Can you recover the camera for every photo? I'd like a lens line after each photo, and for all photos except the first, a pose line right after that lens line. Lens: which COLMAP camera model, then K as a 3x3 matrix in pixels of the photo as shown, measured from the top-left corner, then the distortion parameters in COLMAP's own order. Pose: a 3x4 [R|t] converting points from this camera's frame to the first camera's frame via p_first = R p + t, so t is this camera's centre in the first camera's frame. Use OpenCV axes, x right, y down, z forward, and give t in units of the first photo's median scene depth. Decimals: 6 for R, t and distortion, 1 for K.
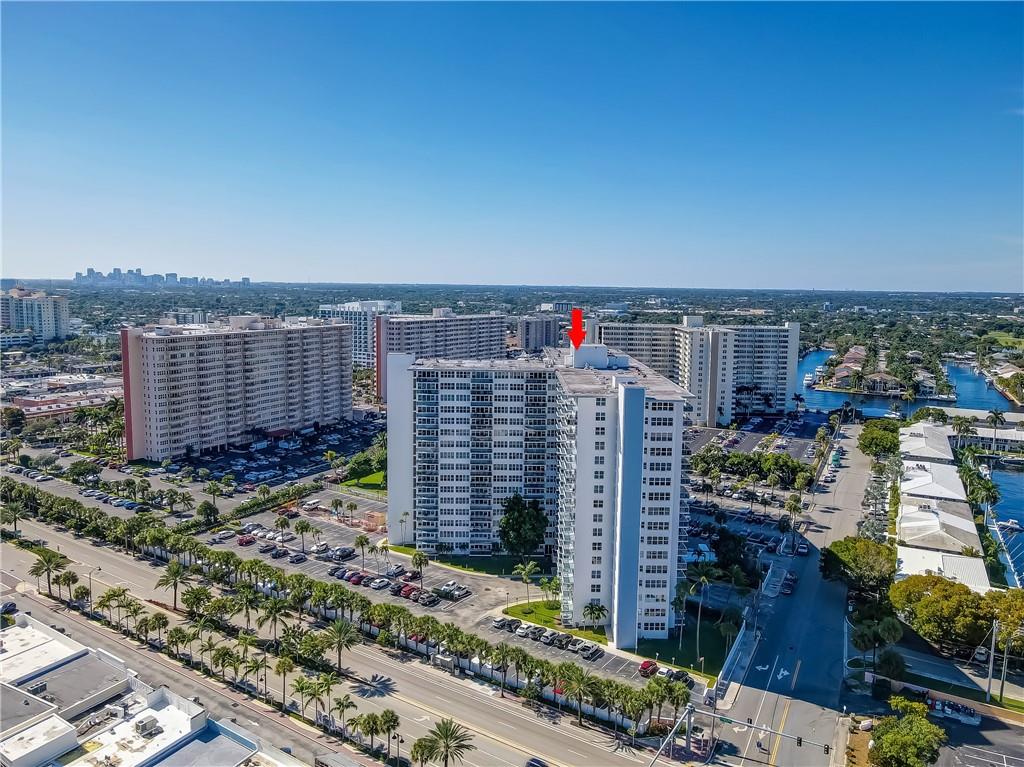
lens RADIAL K [[758.5, 0, 523.4], [0, 758.5, 375.2], [0, 0, 1]] dist [0.010918, -0.002869]
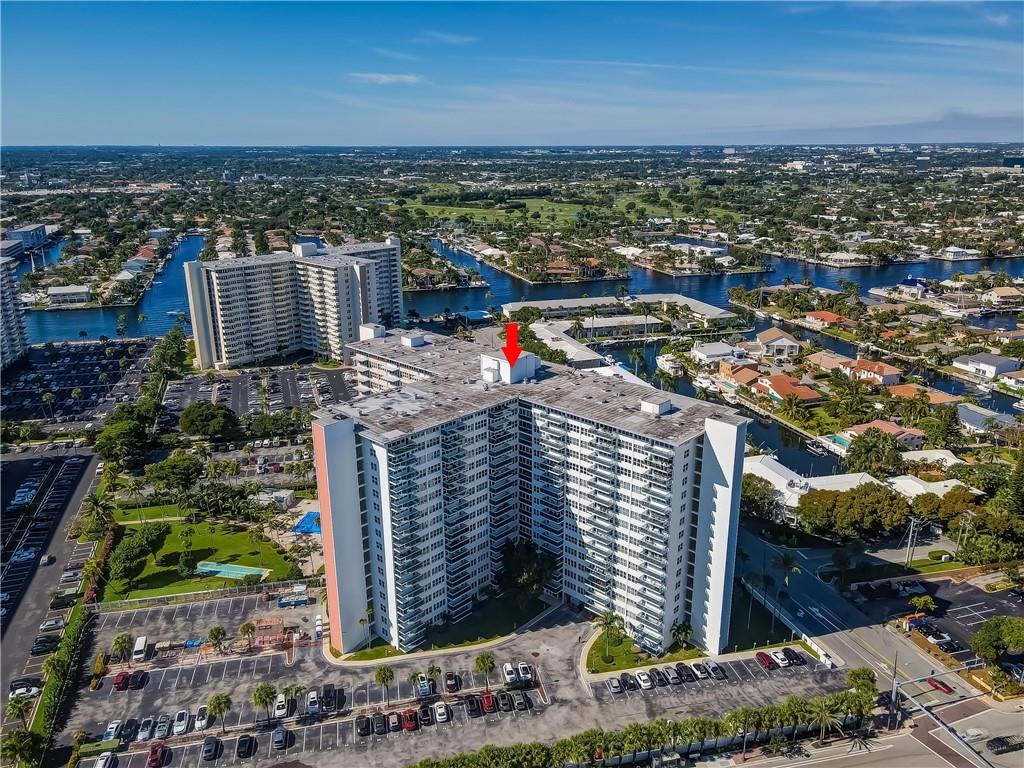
lens RADIAL K [[758.6, 0, 522.9], [0, 758.6, 375.0], [0, 0, 1]] dist [-0.005936, 0.029812]
pose [[0.694772, -0.228245, 0.682053, -0.543059], [0.100241, 0.969783, 0.222423, -0.223577], [-0.712210, -0.086163, 0.696658, 0.364898]]
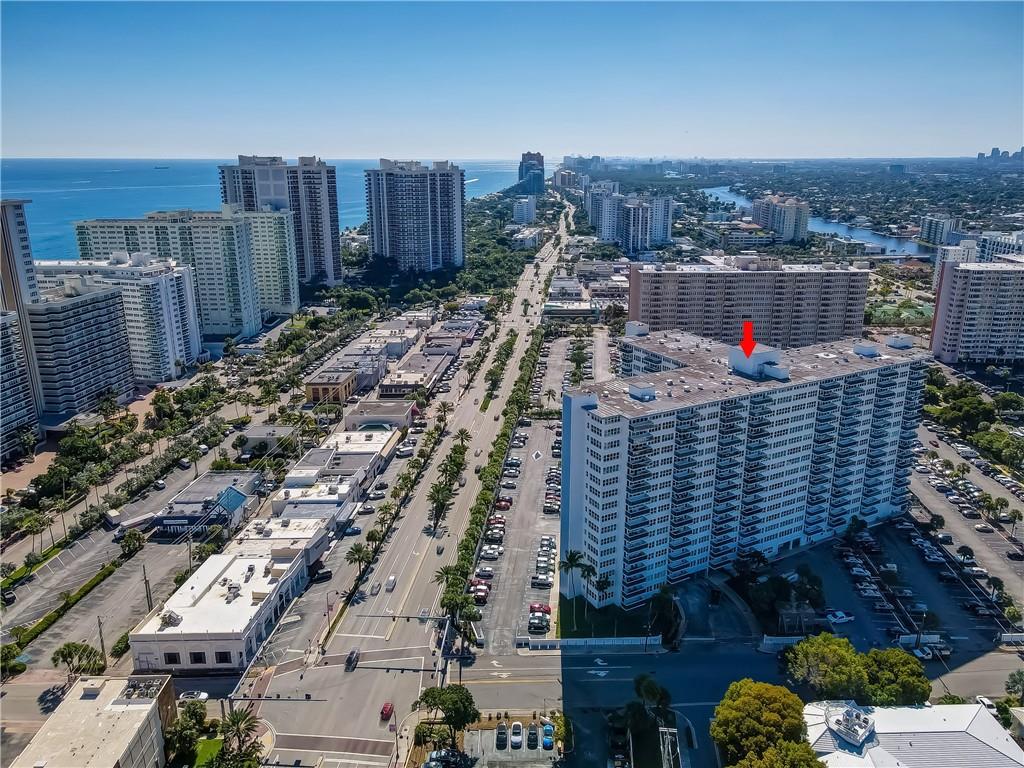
lens RADIAL K [[758.4, 0, 521.9], [0, 758.4, 374.9], [0, 0, 1]] dist [0.014268, 0.001057]
pose [[0.471951, 0.235062, -0.849711, 0.812188], [-0.100684, 0.971866, 0.212932, -0.190810], [0.875857, -0.014941, 0.482340, 0.254074]]
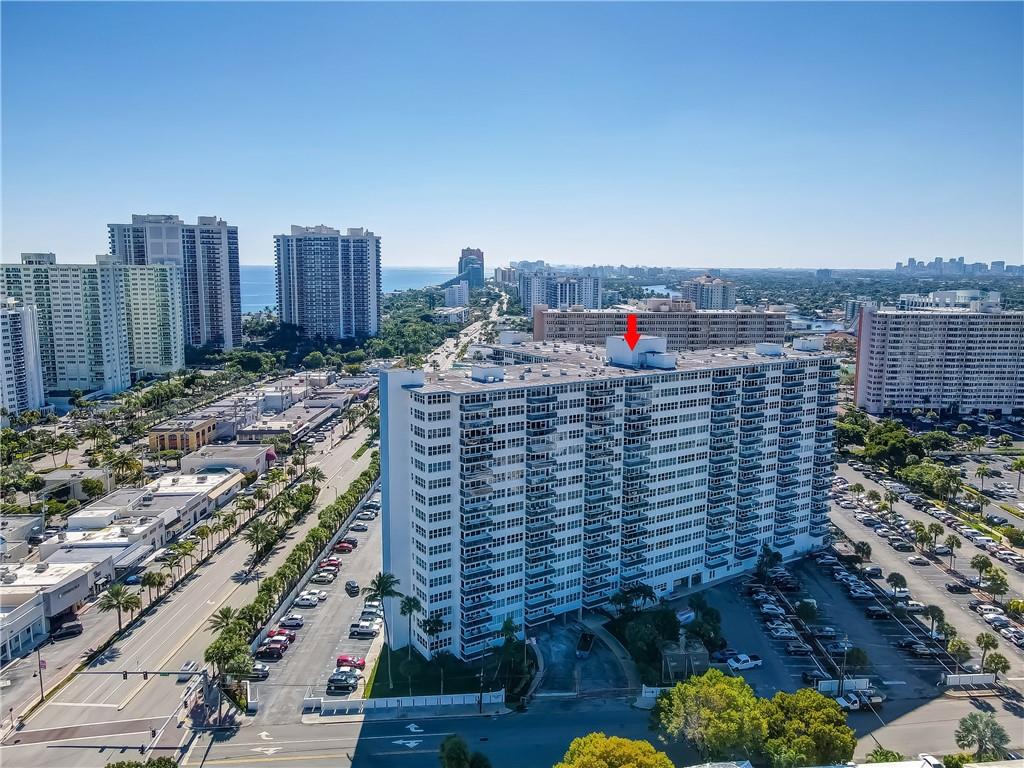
lens RADIAL K [[758.6, 0, 522.9], [0, 758.6, 375.0], [0, 0, 1]] dist [-0.005936, 0.029812]
pose [[0.529729, 0.114477, -0.840406, 0.735368], [-0.103286, 0.992182, 0.070048, -0.044810], [0.841855, 0.049696, 0.537412, 0.460661]]
